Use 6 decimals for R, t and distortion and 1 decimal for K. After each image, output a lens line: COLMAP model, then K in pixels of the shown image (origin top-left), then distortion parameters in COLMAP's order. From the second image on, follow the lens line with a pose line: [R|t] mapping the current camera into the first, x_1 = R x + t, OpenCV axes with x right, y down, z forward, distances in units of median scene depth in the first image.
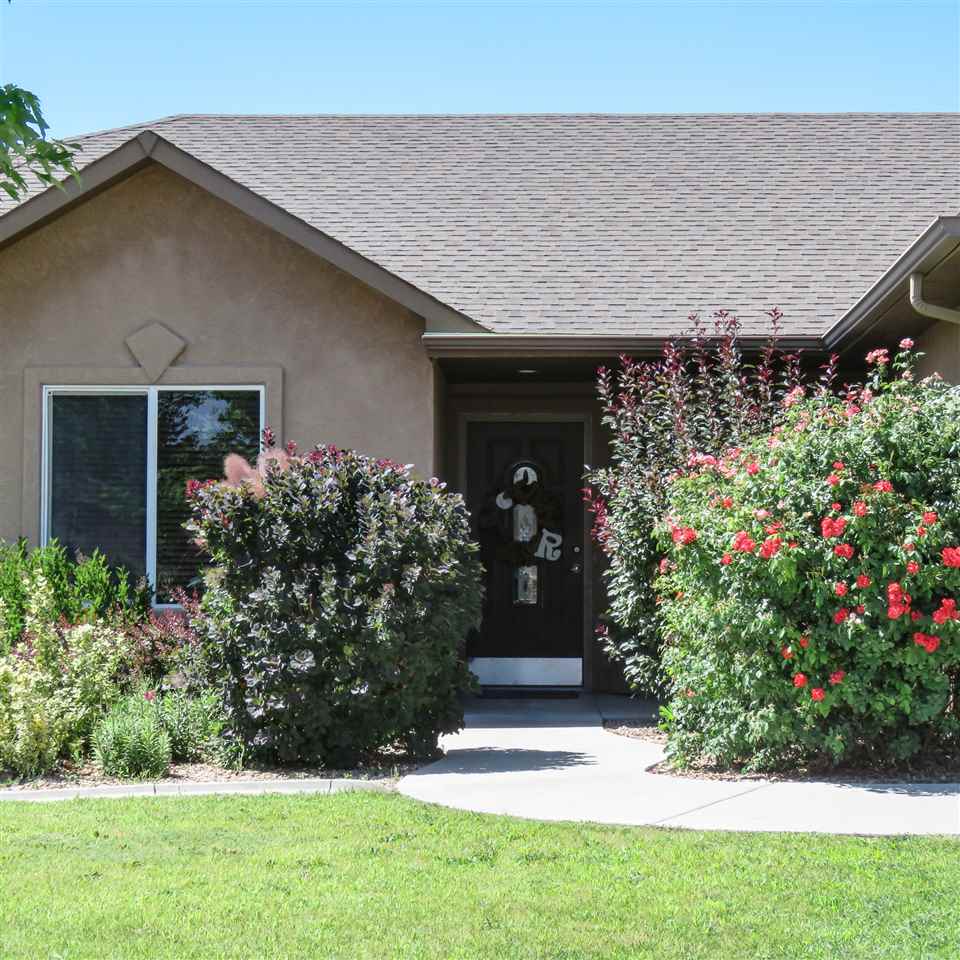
lens RADIAL K [[2726.3, 0, 470.6], [0, 2726.3, 480.3], [0, 0, 1]] dist [0.012633, 0.000000]
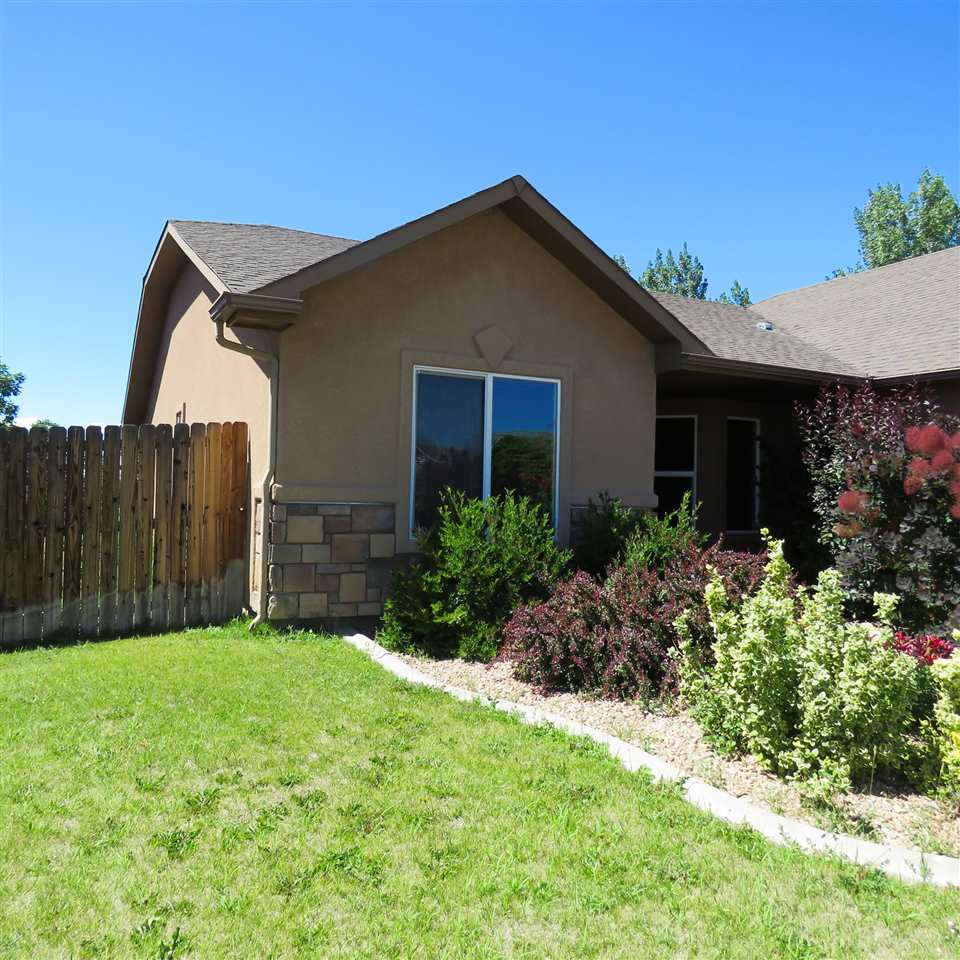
lens RADIAL K [[818.9, 0, 481.4], [0, 818.9, 480.9], [0, 0, 1]] dist [-0.004936, 0.010341]
pose [[0.865496, 0.027012, 0.500187, -0.344343], [-0.039585, 0.999110, 0.014540, 0.013593], [-0.499349, -0.032384, 0.865796, 0.702883]]
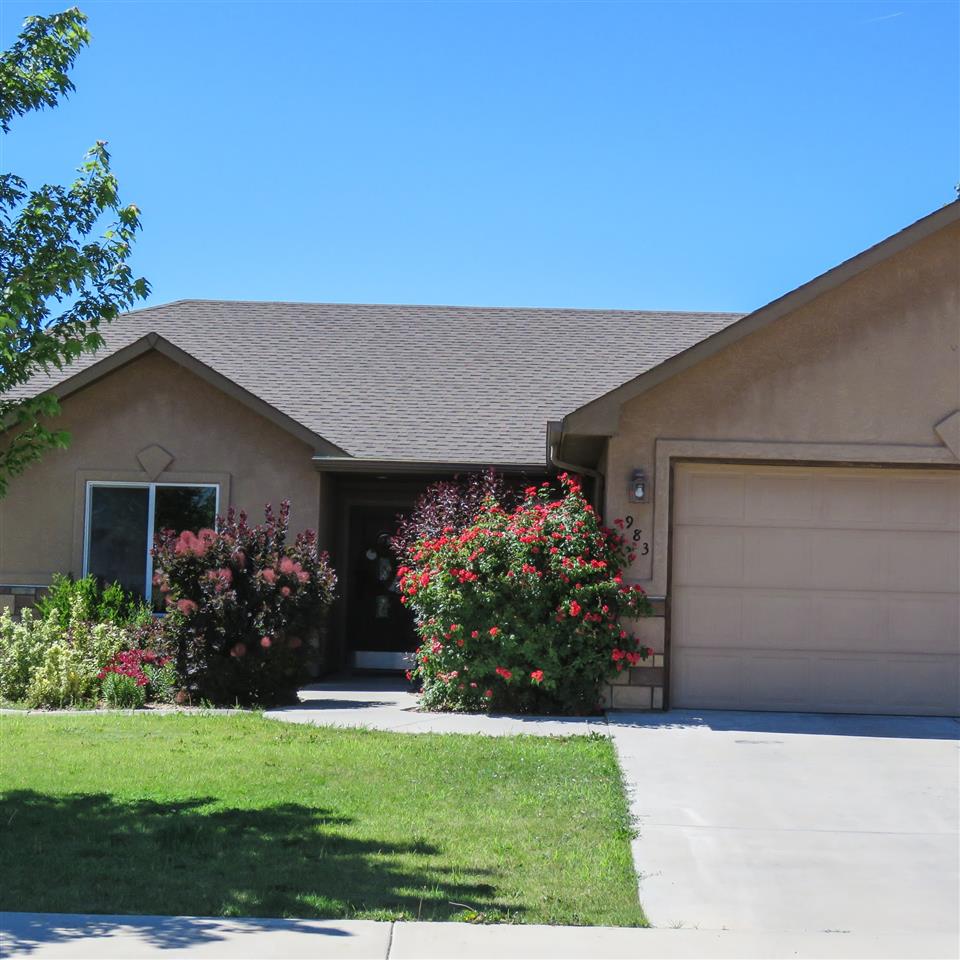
lens RADIAL K [[2339.1, 0, 470.8], [0, 2339.1, 471.6], [0, 0, 1]] dist [0.014059, 0.000000]
pose [[0.999696, 0.024130, -0.005024, 0.092111], [-0.024221, 0.999529, -0.018867, -0.020713], [0.004566, 0.018983, 0.999809, -0.466514]]
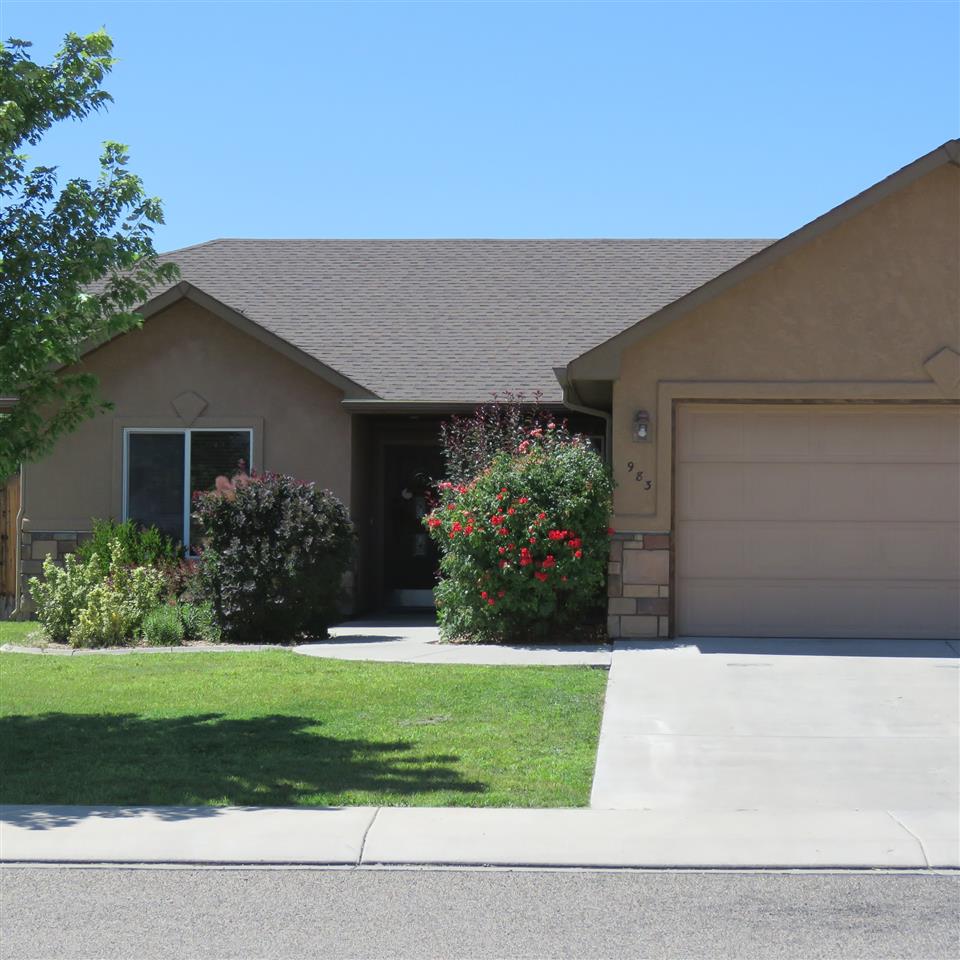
lens RADIAL K [[2726.3, 0, 448.3], [0, 2726.3, 468.6], [0, 0, 1]] dist [0.012633, 0.000000]
pose [[0.998647, 0.003003, -0.051920, 0.145055], [-0.002345, 0.999916, 0.012741, -0.034013], [0.051954, -0.012602, 0.998570, -0.748043]]
